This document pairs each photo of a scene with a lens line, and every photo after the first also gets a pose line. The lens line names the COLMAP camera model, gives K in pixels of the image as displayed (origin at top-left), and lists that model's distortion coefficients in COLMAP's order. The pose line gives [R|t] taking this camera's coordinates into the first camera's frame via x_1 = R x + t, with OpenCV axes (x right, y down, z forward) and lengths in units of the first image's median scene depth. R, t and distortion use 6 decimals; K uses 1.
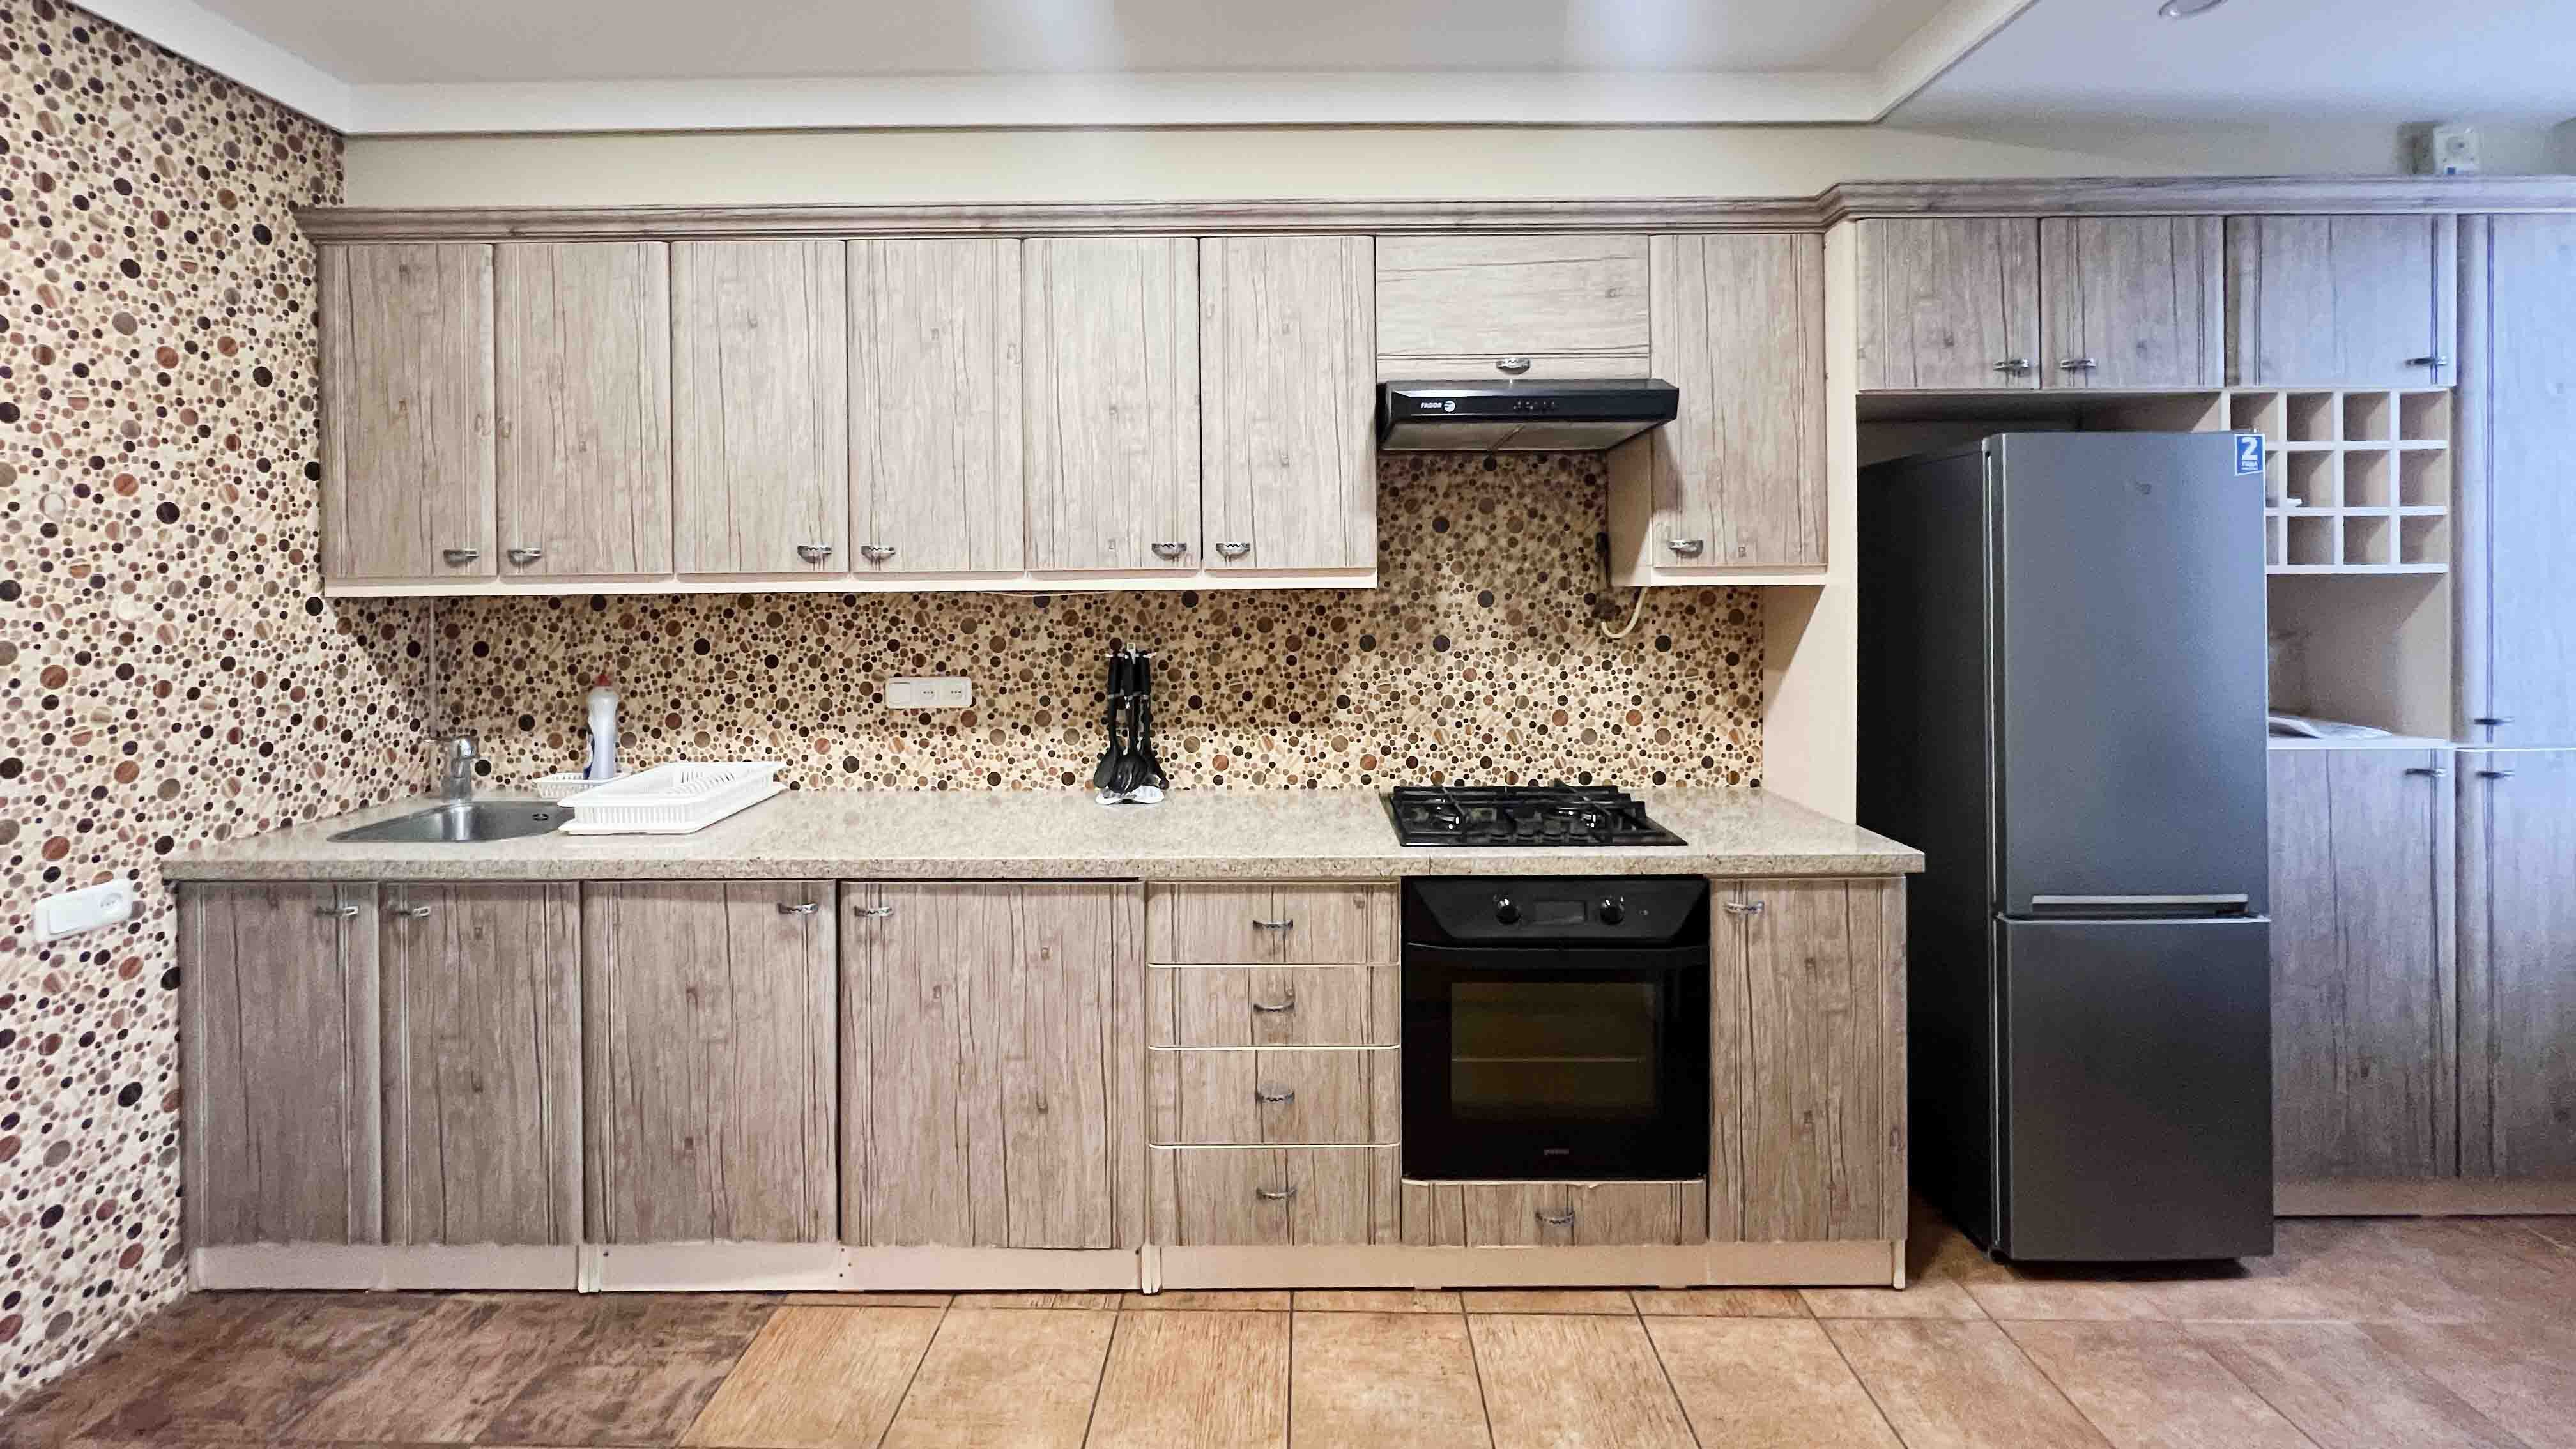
lens RADIAL K [[1031.0, 0, 1280.8], [0, 1031.0, 586.7], [0, 0, 1]] dist [-0.003029, 0.000738]
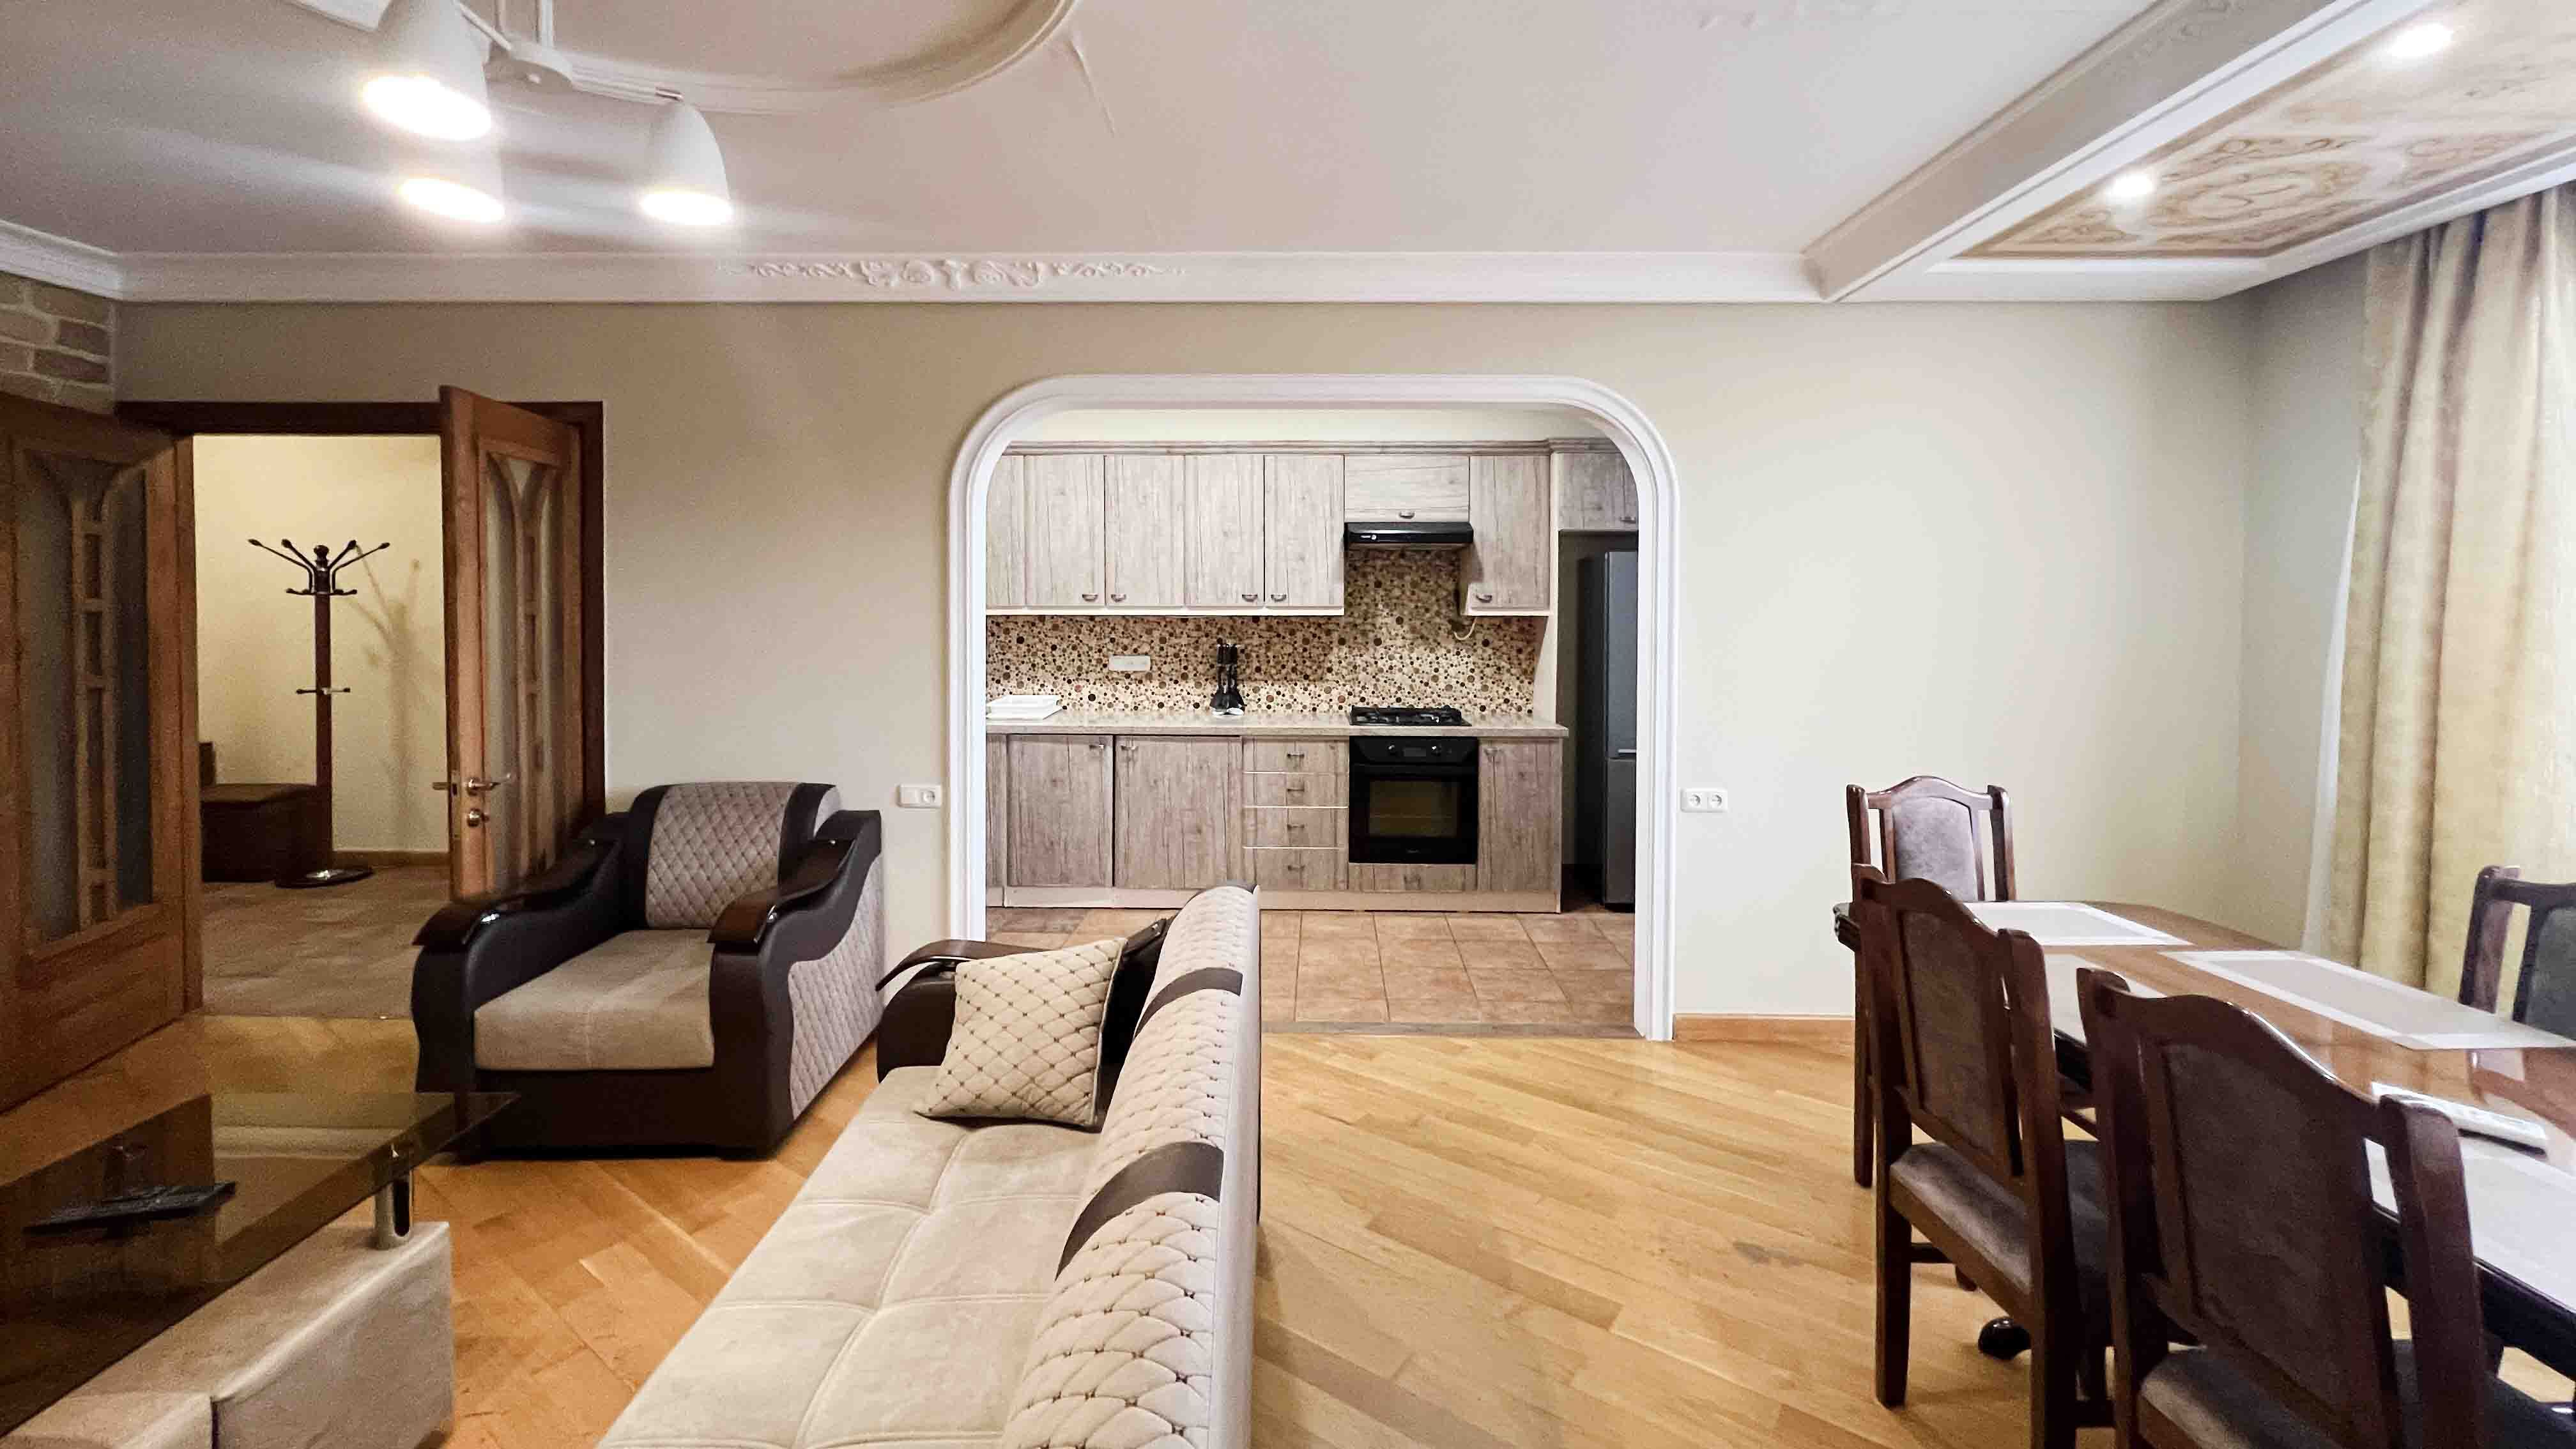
lens RADIAL K [[1031.0, 0, 1283.3], [0, 1031.0, 632.7], [0, 0, 1]] dist [-0.003029, 0.000738]
pose [[0.999847, 0.009554, -0.014631, -0.003430], [-0.009172, 0.999622, 0.025915, -0.017469], [0.014873, -0.025777, 0.999557, -1.216188]]
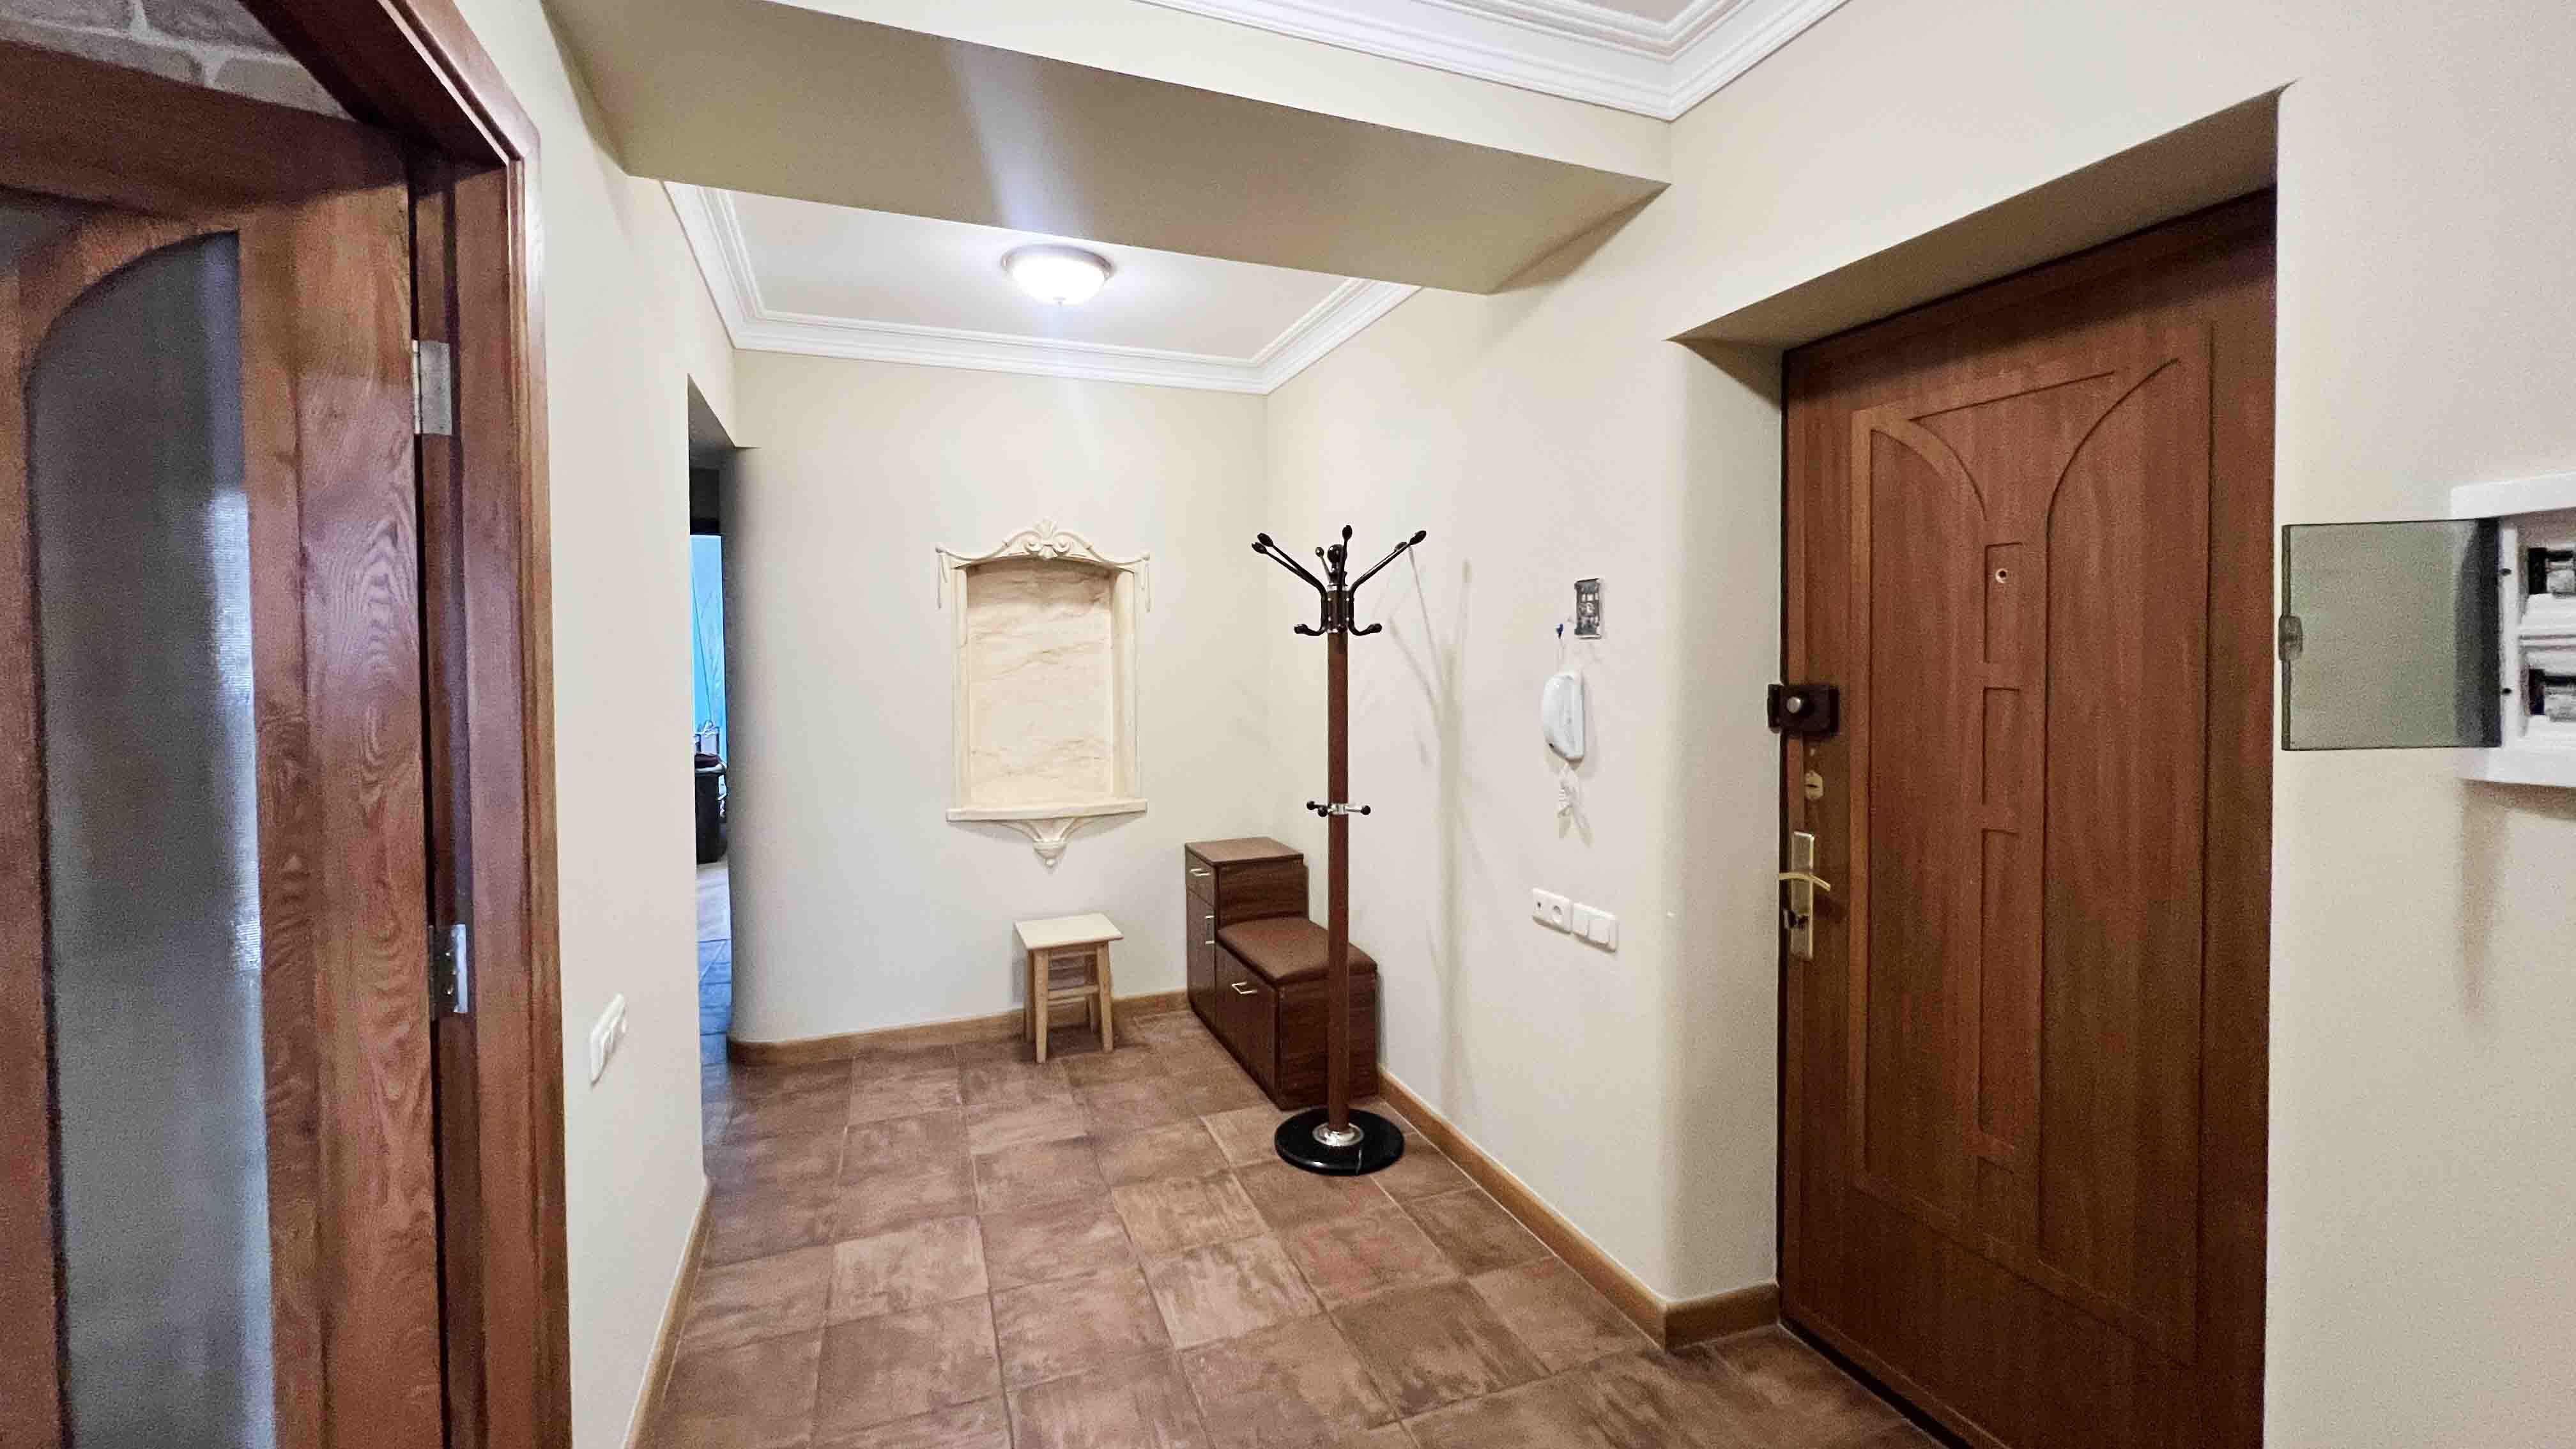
lens RADIAL K [[1031.0, 0, 1280.3], [0, 1031.0, 673.7], [0, 0, 1]] dist [-0.003029, 0.000738]
pose [[0.361958, 0.018182, -0.932017, -1.035331], [0.003258, 0.999779, 0.020769, -0.001522], [0.932189, -0.010554, 0.361819, 0.545703]]
